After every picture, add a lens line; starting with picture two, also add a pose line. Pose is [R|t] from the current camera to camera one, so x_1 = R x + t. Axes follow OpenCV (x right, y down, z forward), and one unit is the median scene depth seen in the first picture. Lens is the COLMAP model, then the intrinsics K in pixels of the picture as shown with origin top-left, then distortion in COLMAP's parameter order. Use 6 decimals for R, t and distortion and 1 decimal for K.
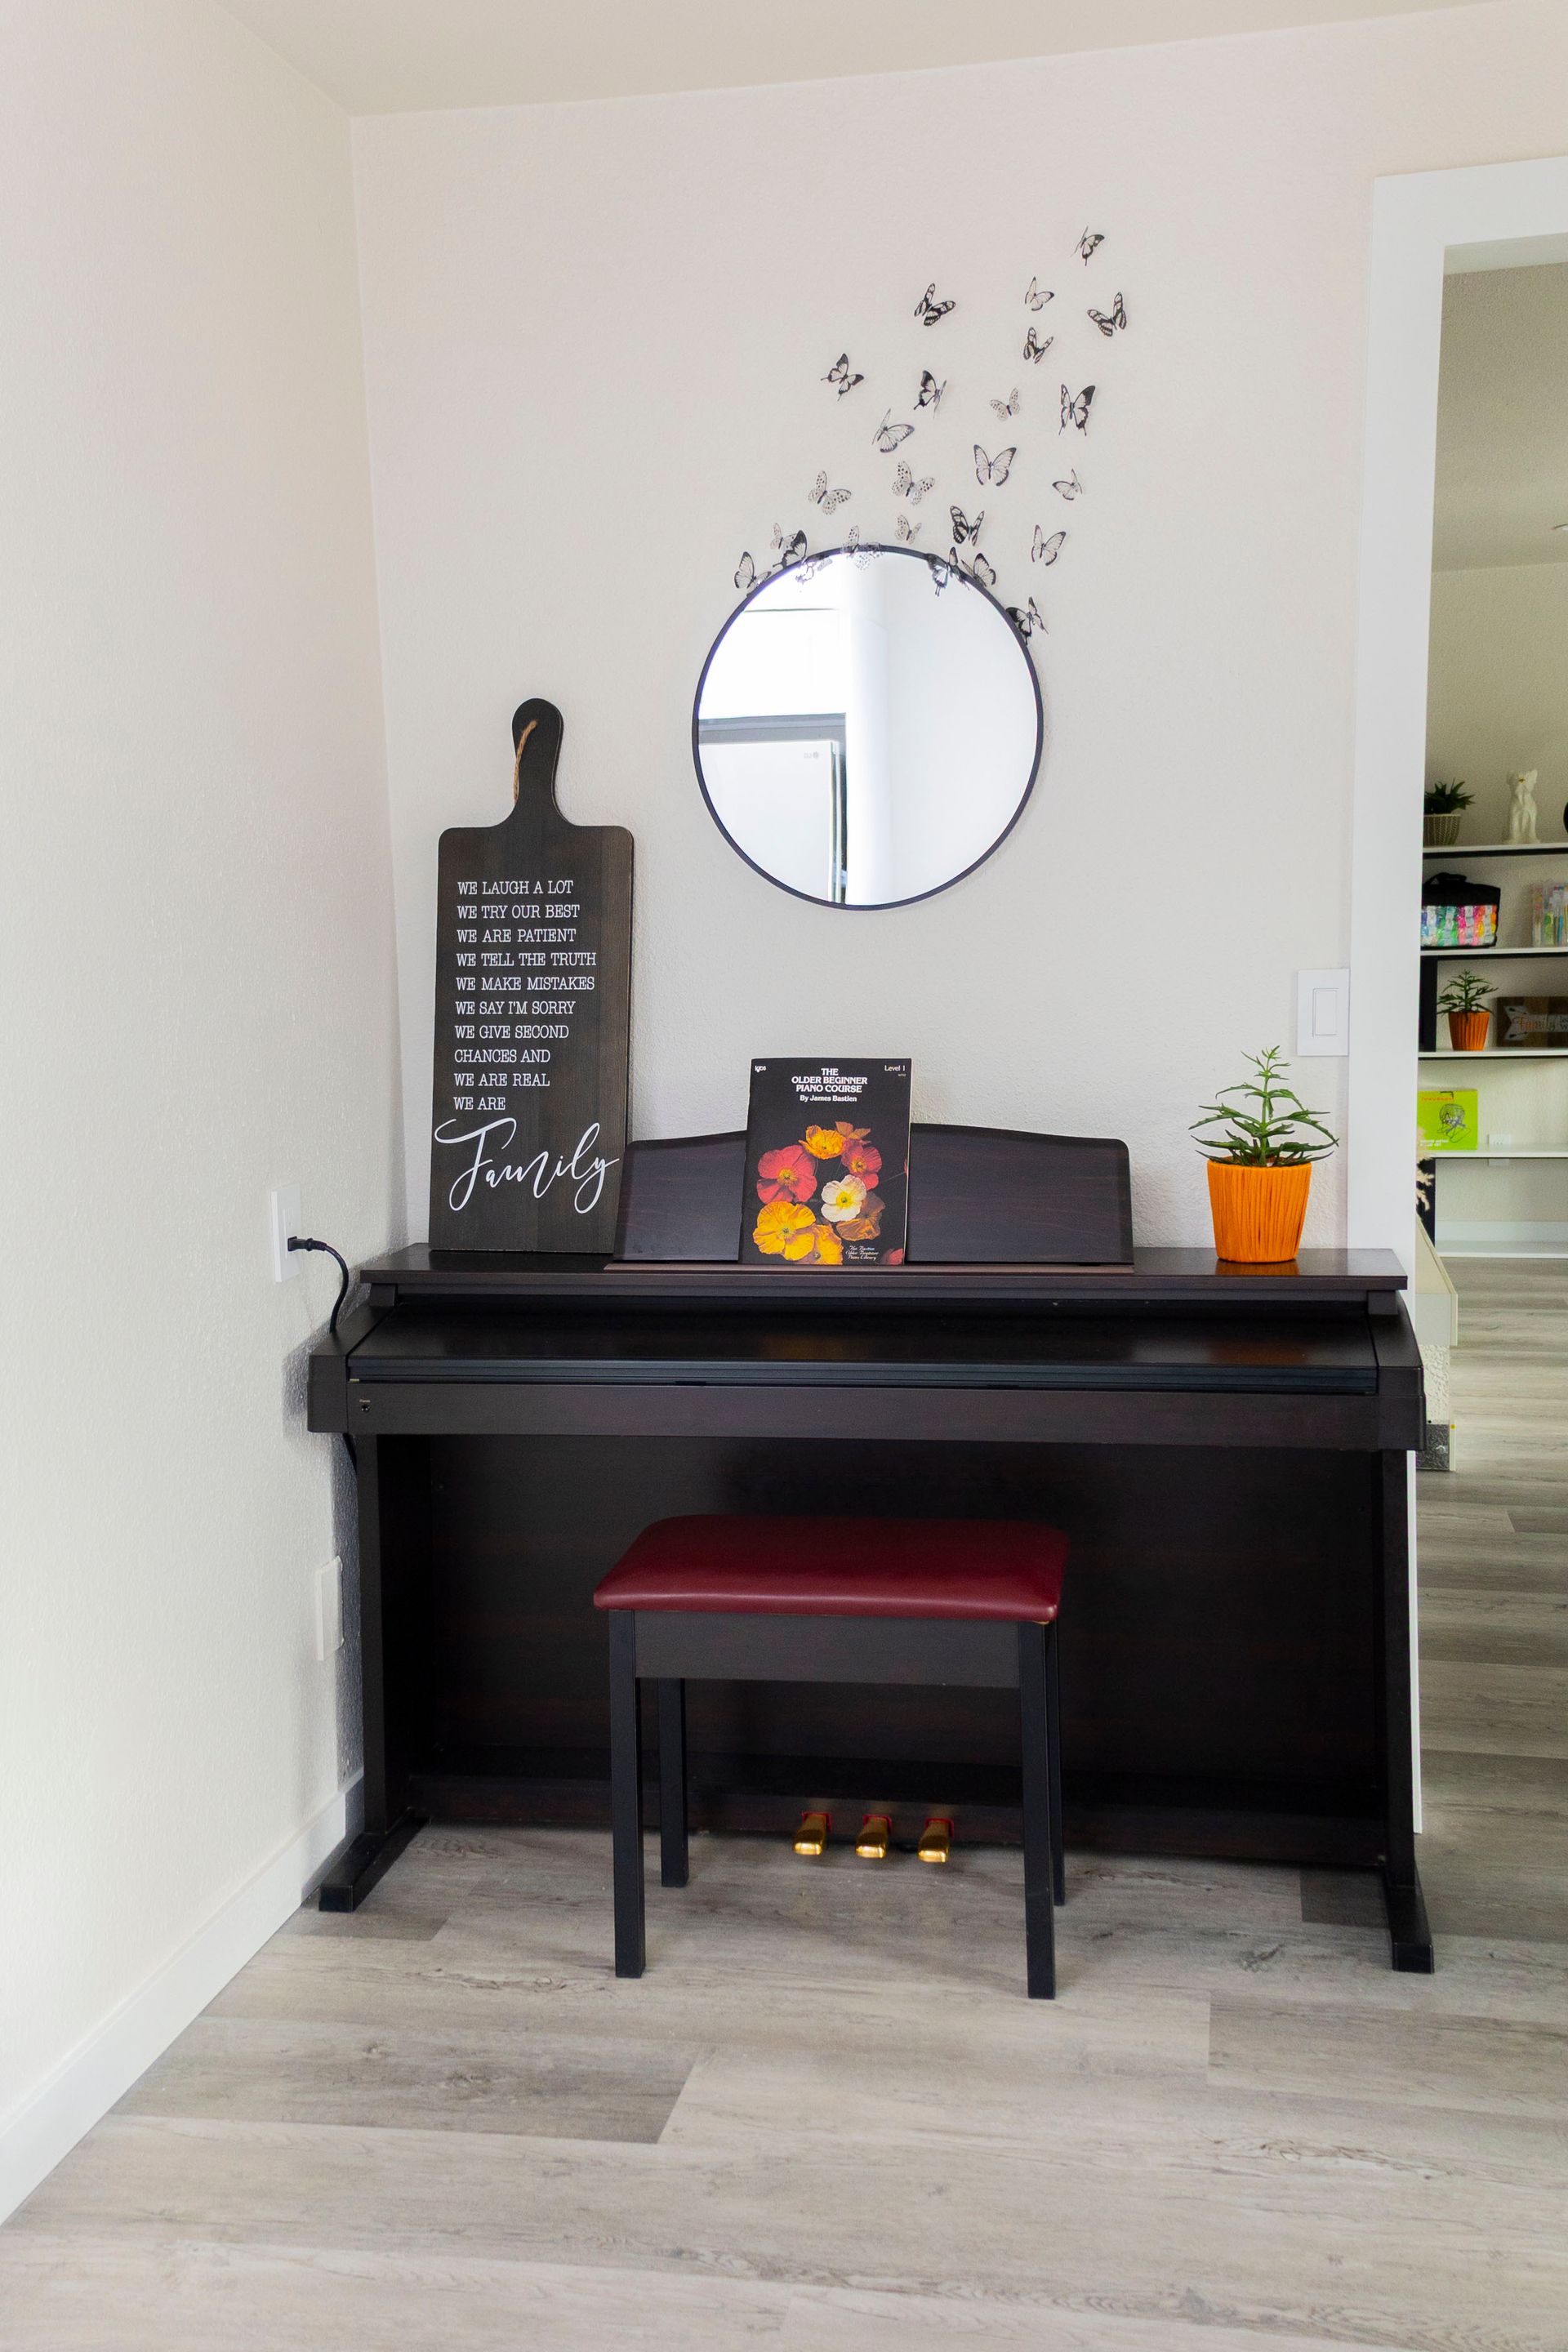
lens RADIAL K [[2442.7, 0, 776.6], [0, 2442.7, 1173.2], [0, 0, 1]] dist [0.241799, 0.000000]
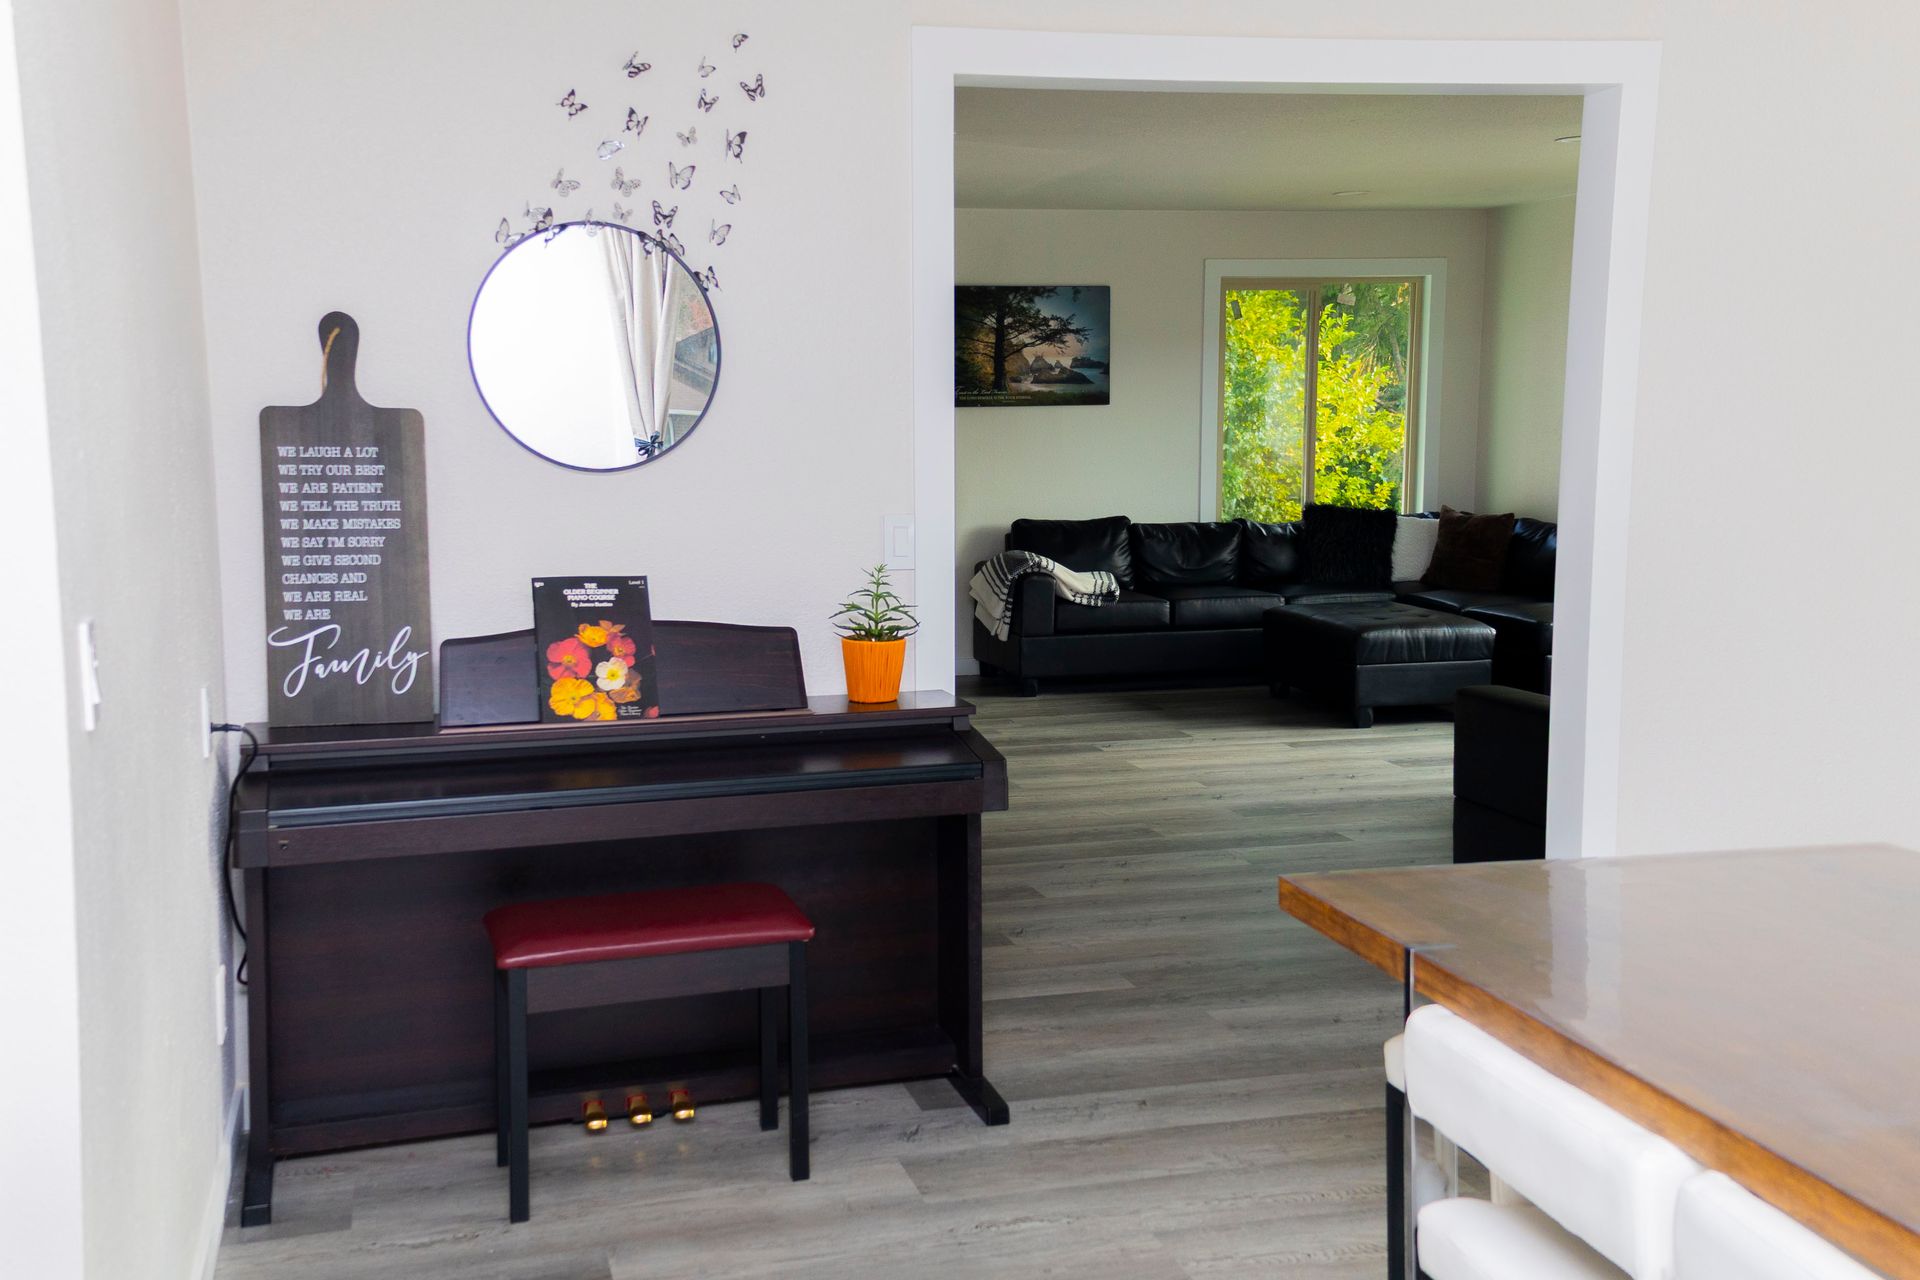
lens RADIAL K [[1994.1, 0, 948.5], [0, 1994.1, 639.0], [0, 0, 1]] dist [0.241799, 0.000000]
pose [[0.894757, -0.036643, 0.445047, -0.322725], [0.034158, 0.999324, 0.013604, -0.019636], [-0.445244, 0.003029, 0.895404, -0.153263]]
